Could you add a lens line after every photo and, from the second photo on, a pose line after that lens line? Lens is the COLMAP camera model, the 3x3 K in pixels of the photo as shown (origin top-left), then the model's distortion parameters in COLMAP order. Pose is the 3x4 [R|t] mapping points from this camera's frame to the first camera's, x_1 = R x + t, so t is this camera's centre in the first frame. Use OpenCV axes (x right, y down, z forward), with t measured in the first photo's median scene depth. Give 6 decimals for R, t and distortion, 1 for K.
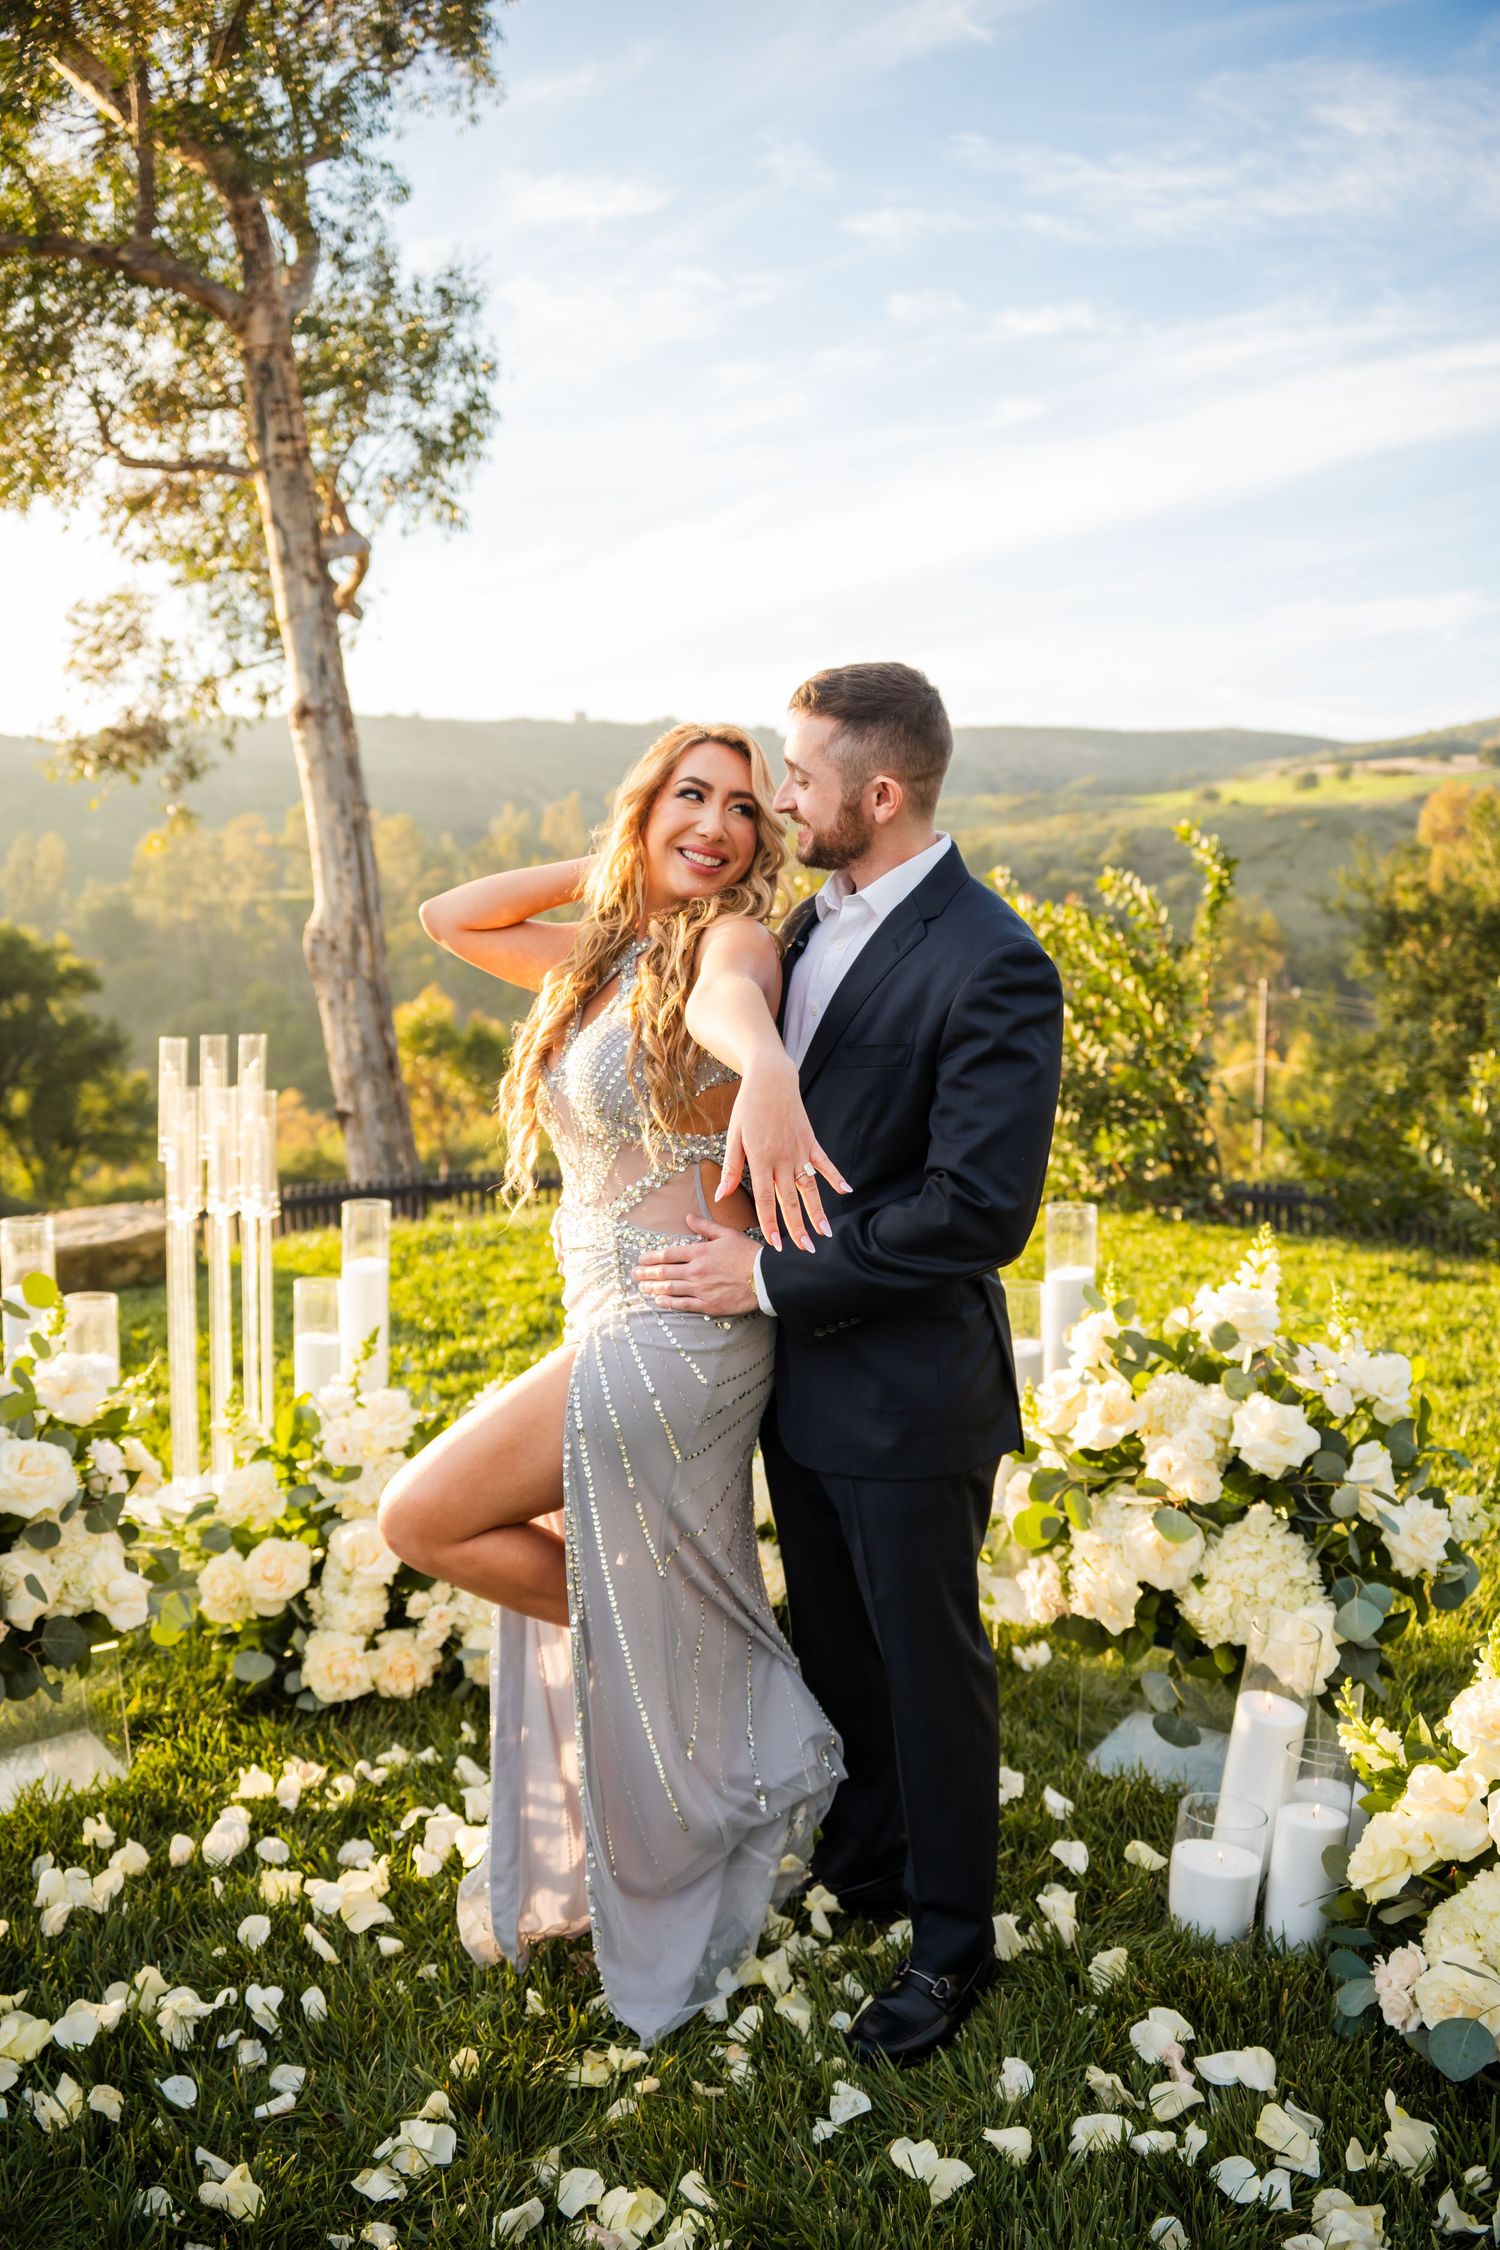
lens RADIAL K [[1793.0, 0, 754.8], [0, 1793.0, 1129.8], [0, 0, 1]] dist [-0.178806, 0.119382]
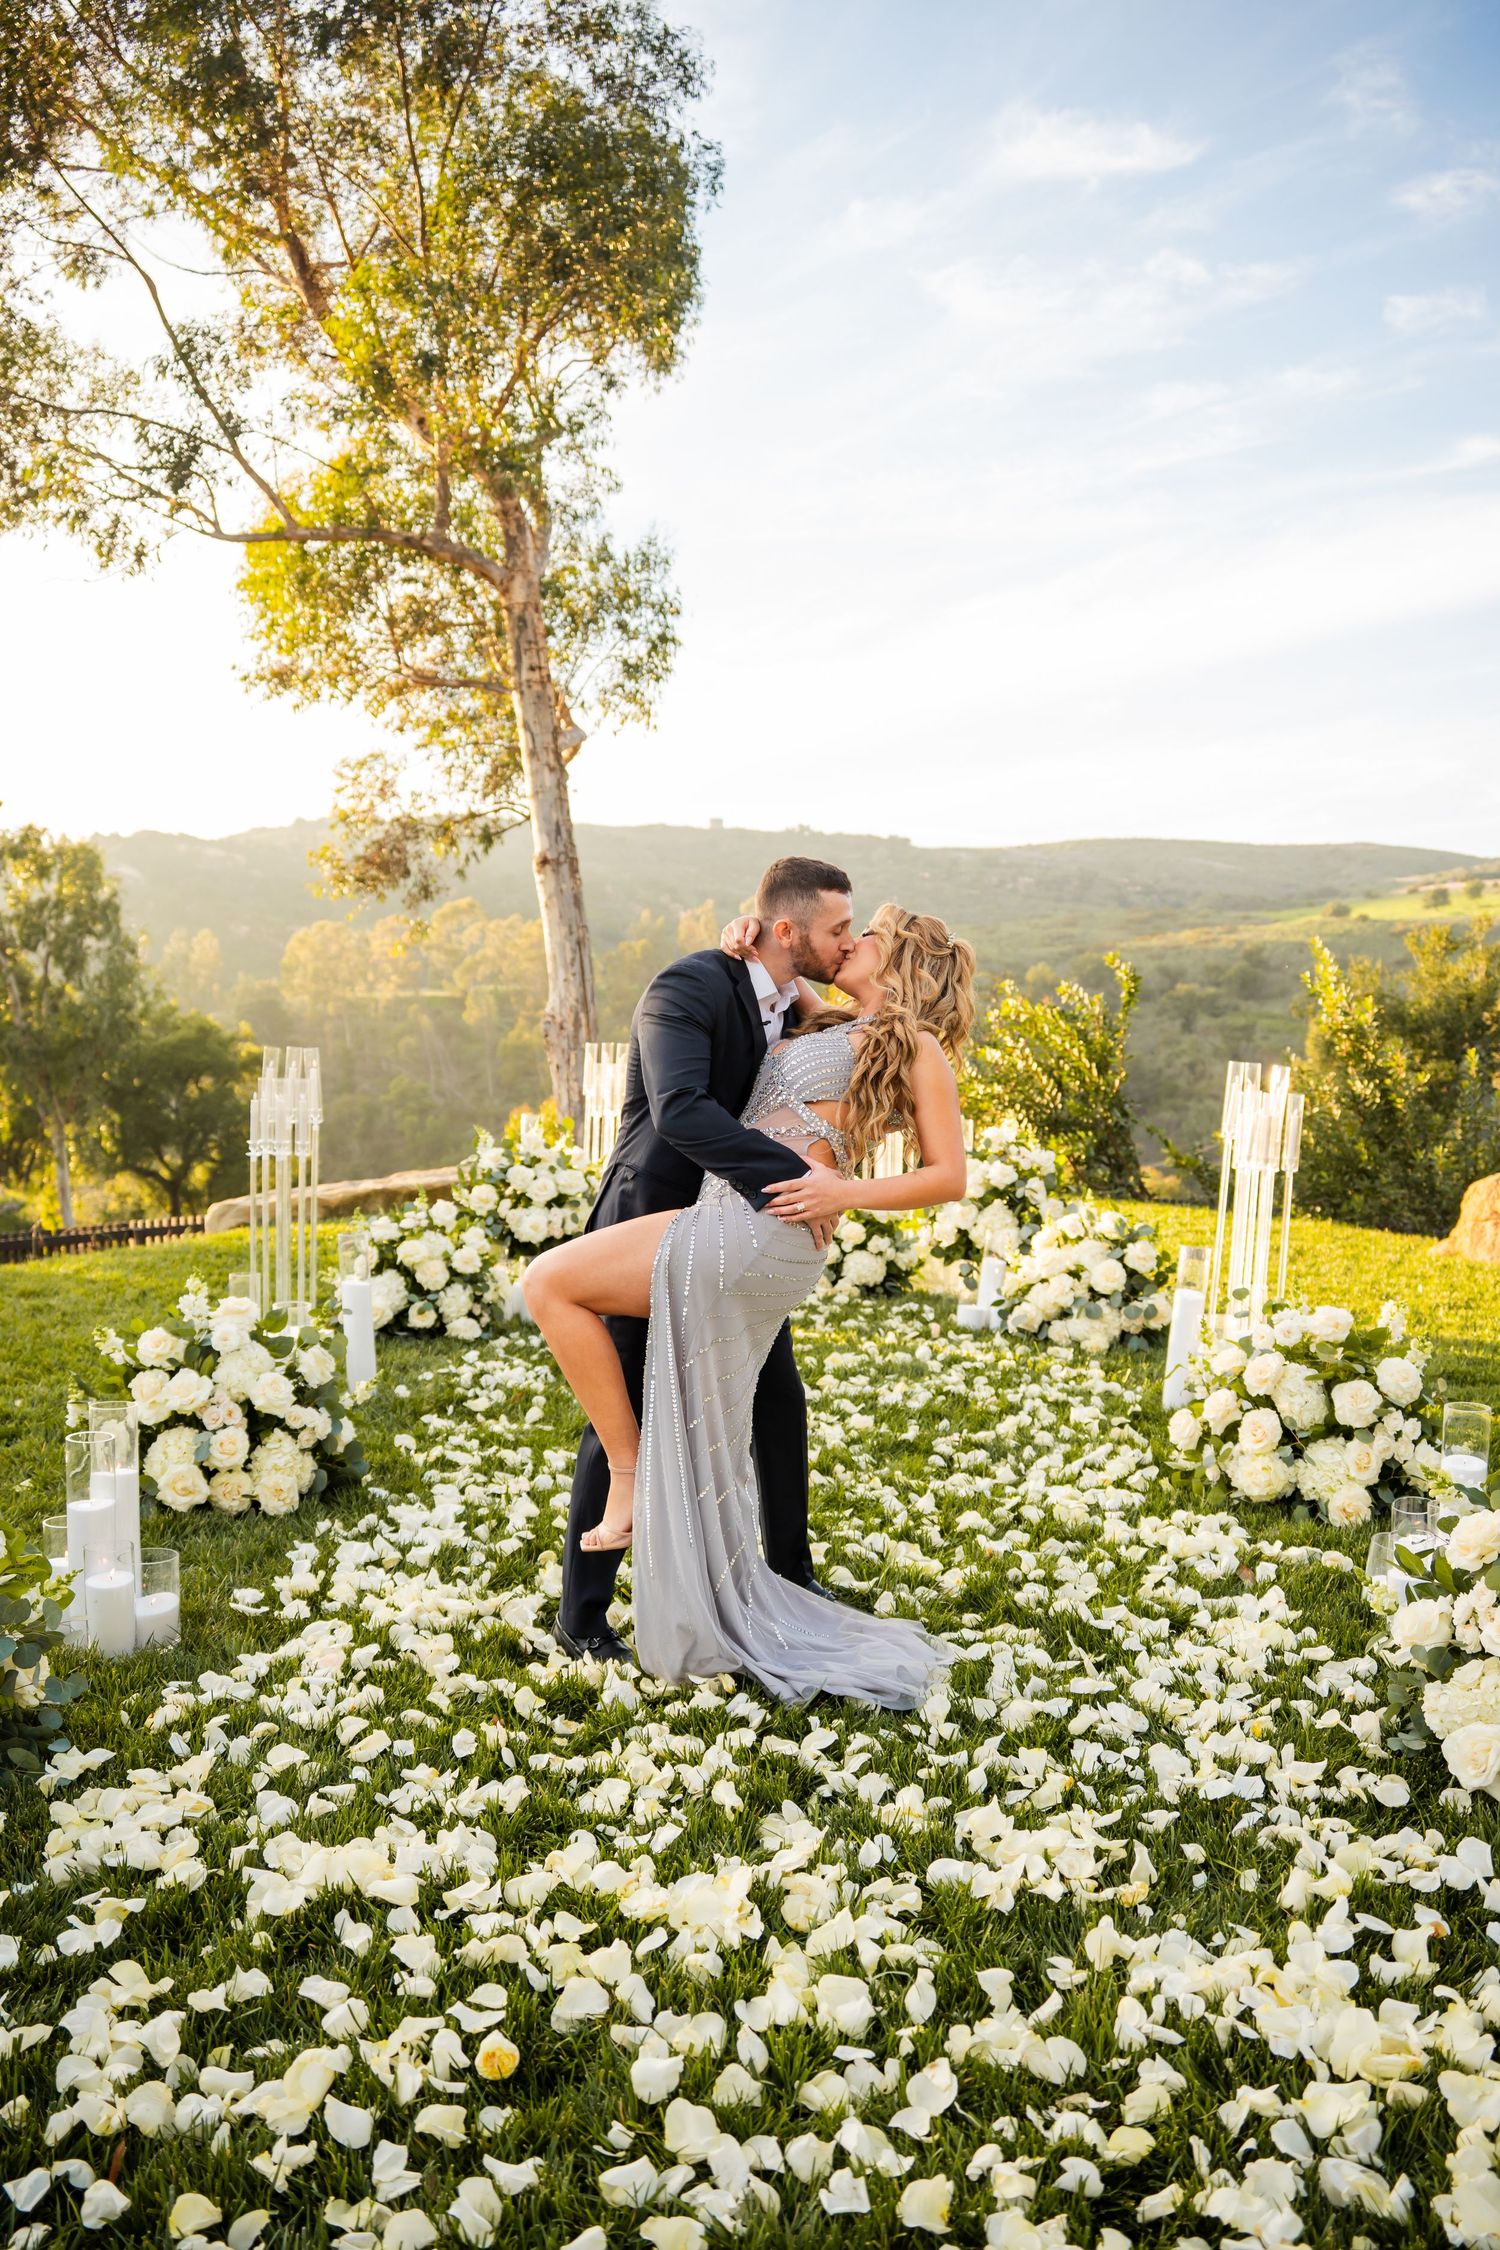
lens RADIAL K [[1793.0, 0, 754.8], [0, 1793.0, 1129.8], [0, 0, 1]] dist [-0.178806, 0.119382]
pose [[0.997256, 0.021519, -0.070834, 0.018614], [-0.025700, 0.997948, -0.058649, 0.054967], [0.069427, 0.060309, 0.995762, -0.382880]]
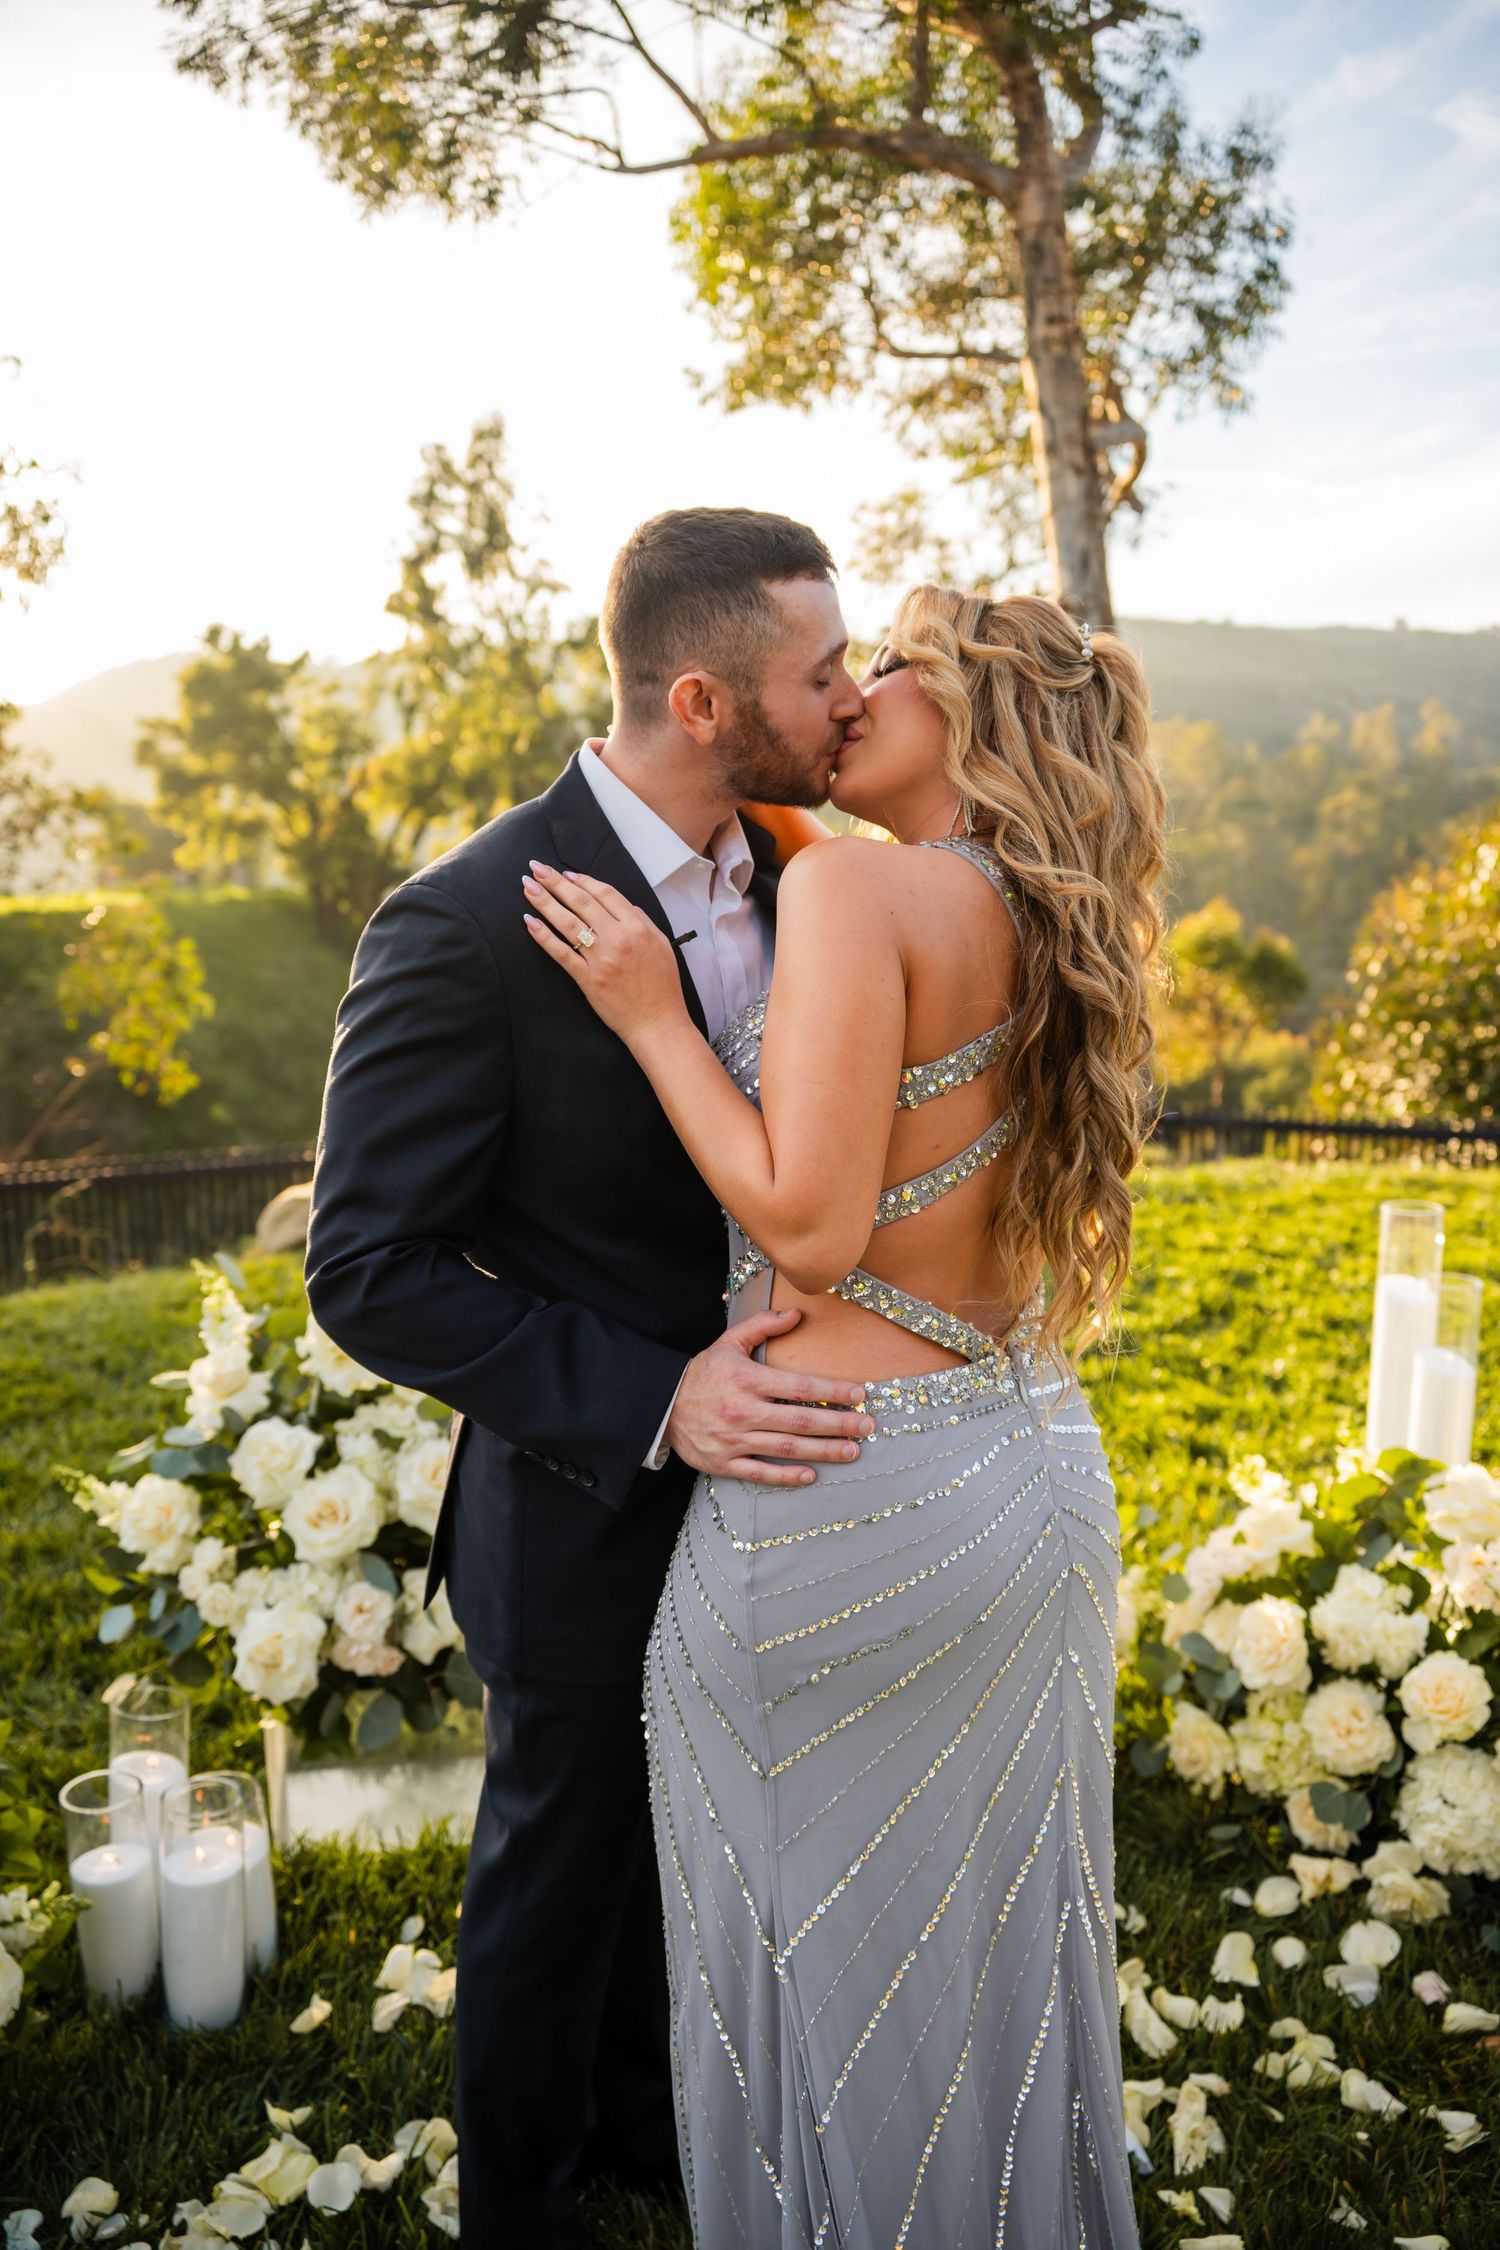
lens RADIAL K [[1793.0, 0, 754.8], [0, 1793.0, 1129.8], [0, 0, 1]] dist [-0.178806, 0.119382]
pose [[0.904563, 0.091065, -0.416501, 0.013432], [-0.069508, 0.995351, 0.066666, -0.008768], [0.420636, -0.031354, 0.906688, 0.053874]]
